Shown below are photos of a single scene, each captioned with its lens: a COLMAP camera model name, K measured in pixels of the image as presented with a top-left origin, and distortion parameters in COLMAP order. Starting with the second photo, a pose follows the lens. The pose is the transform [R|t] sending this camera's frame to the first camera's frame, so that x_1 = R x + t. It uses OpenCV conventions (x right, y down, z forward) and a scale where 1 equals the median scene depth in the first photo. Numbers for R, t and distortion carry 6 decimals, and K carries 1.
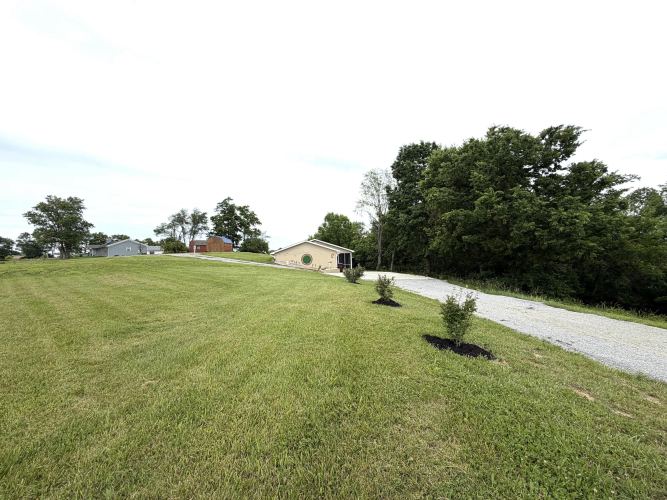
lens RADIAL K [[266.8, 0, 331.8], [0, 266.8, 247.6], [0, 0, 1]] dist [-0.001943, 0.000095]
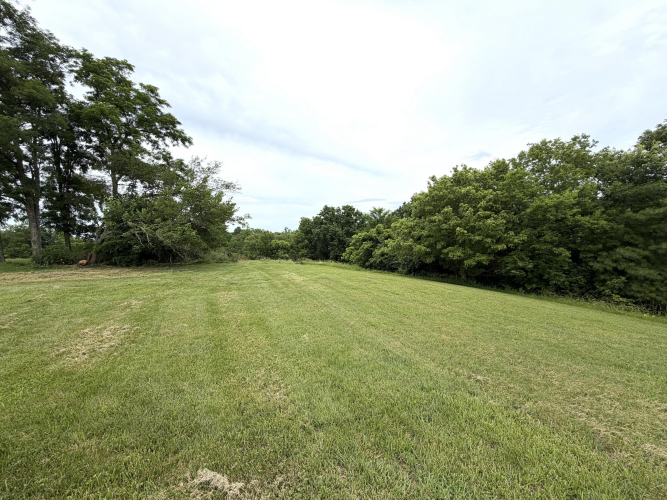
lens RADIAL K [[266.8, 0, 331.0], [0, 266.8, 244.9], [0, 0, 1]] dist [-0.001943, 0.000095]
pose [[0.953056, -0.027022, 0.301587, -0.222619], [0.006660, 0.997640, 0.068342, -0.002887], [-0.302722, -0.063125, 0.950986, 0.727891]]
